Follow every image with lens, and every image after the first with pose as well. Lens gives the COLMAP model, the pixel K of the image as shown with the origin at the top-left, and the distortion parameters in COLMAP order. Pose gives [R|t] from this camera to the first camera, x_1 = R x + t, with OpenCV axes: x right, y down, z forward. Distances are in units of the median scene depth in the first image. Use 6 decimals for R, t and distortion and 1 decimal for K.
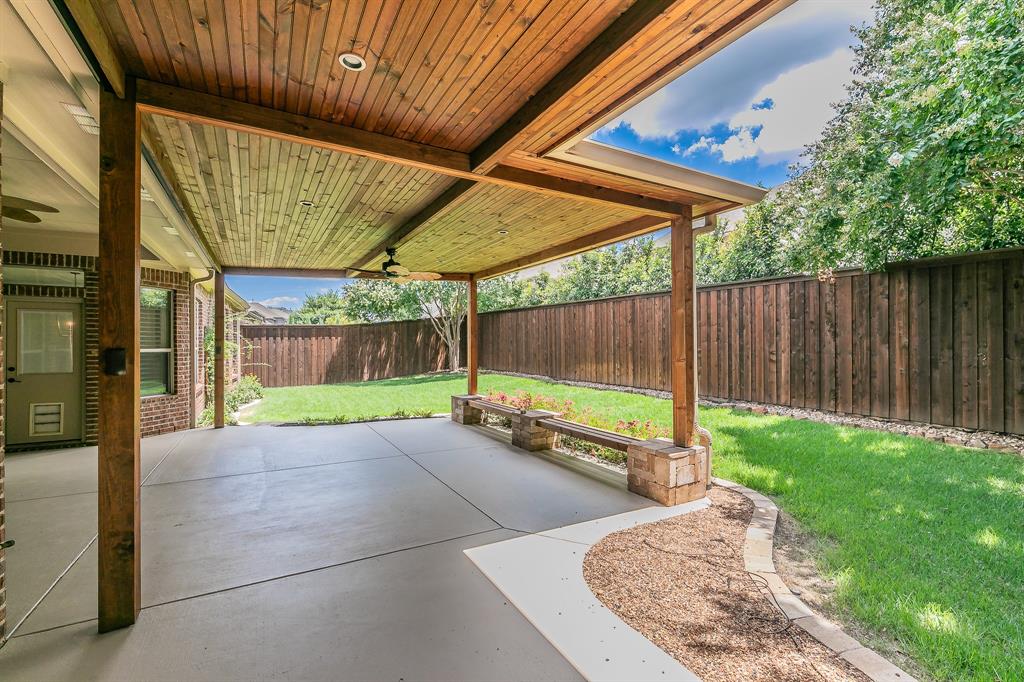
lens RADIAL K [[440.1, 0, 527.7], [0, 440.1, 341.6], [0, 0, 1]] dist [0.001069, -0.000097]
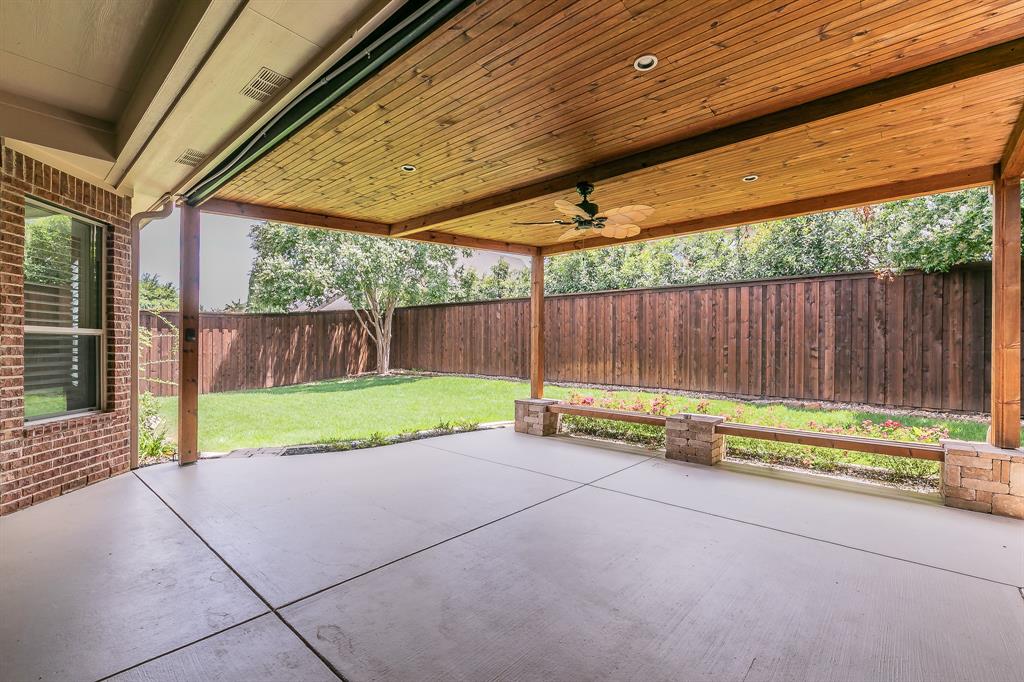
lens RADIAL K [[440.1, 0, 522.7], [0, 440.1, 349.2], [0, 0, 1]] dist [0.001069, -0.000097]
pose [[0.947218, 0.008529, 0.320477, -0.412329], [-0.011037, 0.999921, 0.006011, 0.026983], [-0.320400, -0.009231, 0.947237, 0.254844]]
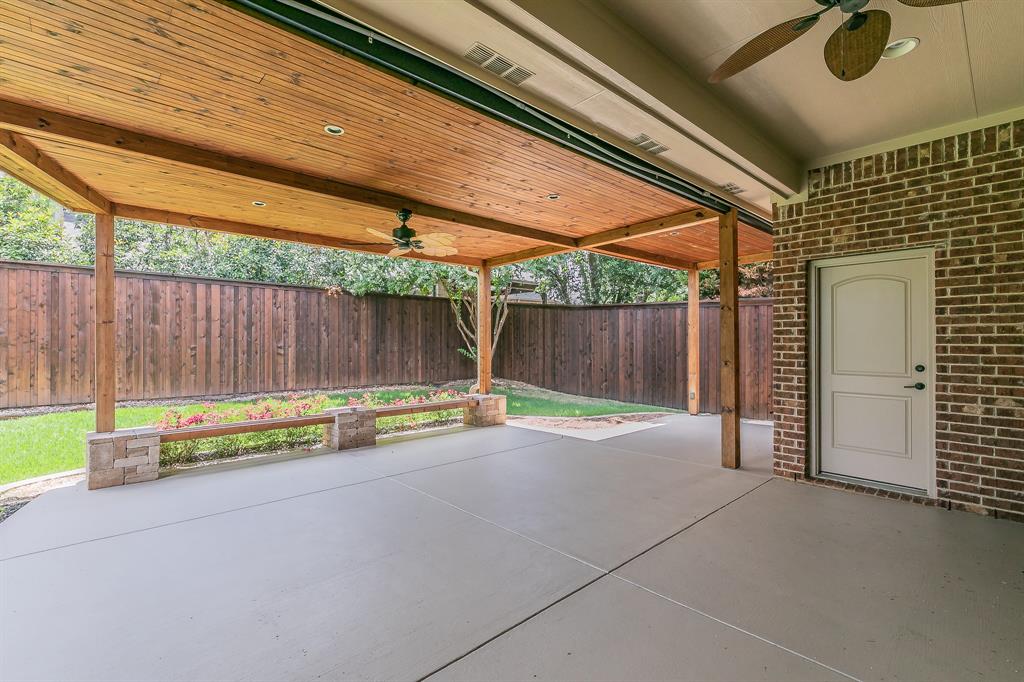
lens RADIAL K [[440.1, 0, 507.8], [0, 440.1, 339.4], [0, 0, 1]] dist [0.001069, -0.000097]
pose [[-0.171939, 0.011777, 0.985037, -0.717937], [0.000935, 0.999930, -0.011792, 0.018338], [-0.985107, -0.001106, -0.171938, 0.608991]]
